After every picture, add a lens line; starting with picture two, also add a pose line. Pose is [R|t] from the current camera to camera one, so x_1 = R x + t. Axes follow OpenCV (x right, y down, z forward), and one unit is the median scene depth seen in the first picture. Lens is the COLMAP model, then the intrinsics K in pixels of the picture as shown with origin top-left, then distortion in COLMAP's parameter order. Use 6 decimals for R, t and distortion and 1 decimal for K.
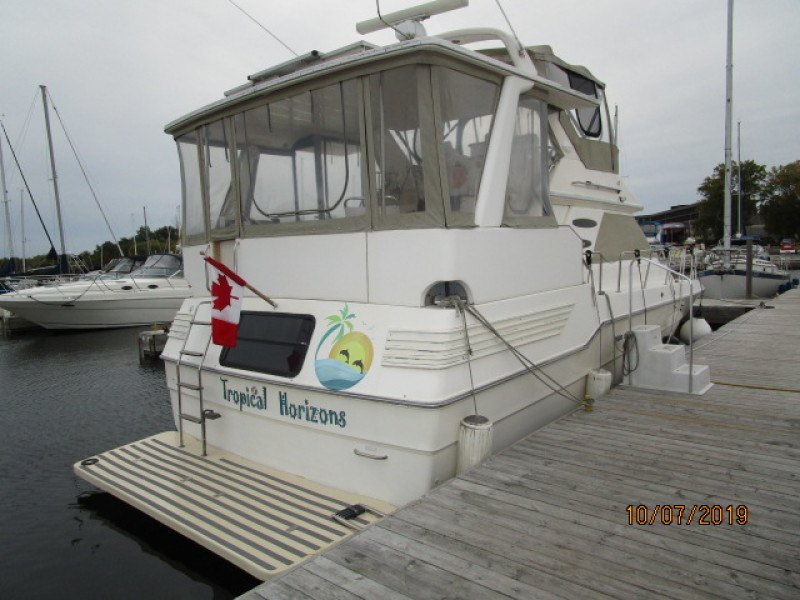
lens RADIAL K [[574.2, 0, 398.8], [0, 574.2, 299.3], [0, 0, 1]] dist [-0.022288, 0.004551]
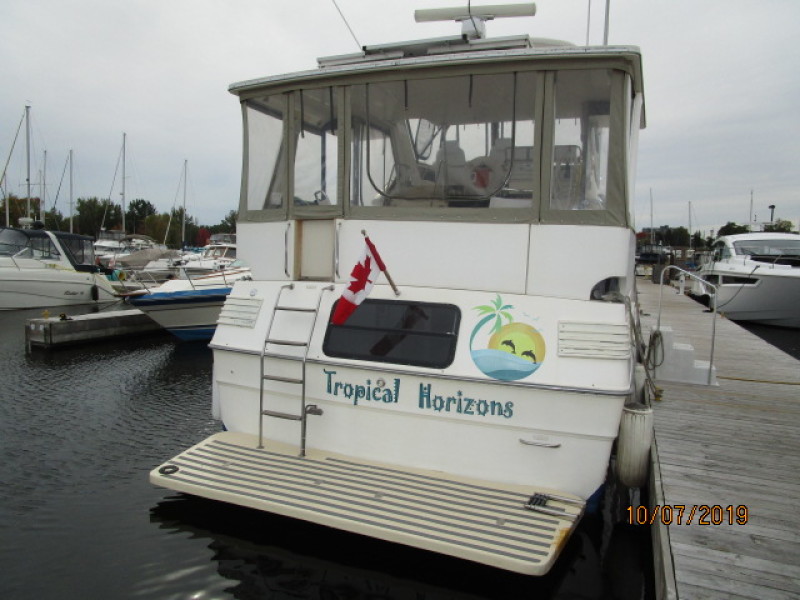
lens RADIAL K [[584.8, 0, 327.3], [0, 584.8, 298.6], [0, 0, 1]] dist [-0.044097, 0.082100]
pose [[0.949455, 0.042646, 0.310991, -0.652099], [-0.041990, 0.999079, -0.008806, 0.034586], [-0.311081, -0.004698, 0.950372, 0.124071]]
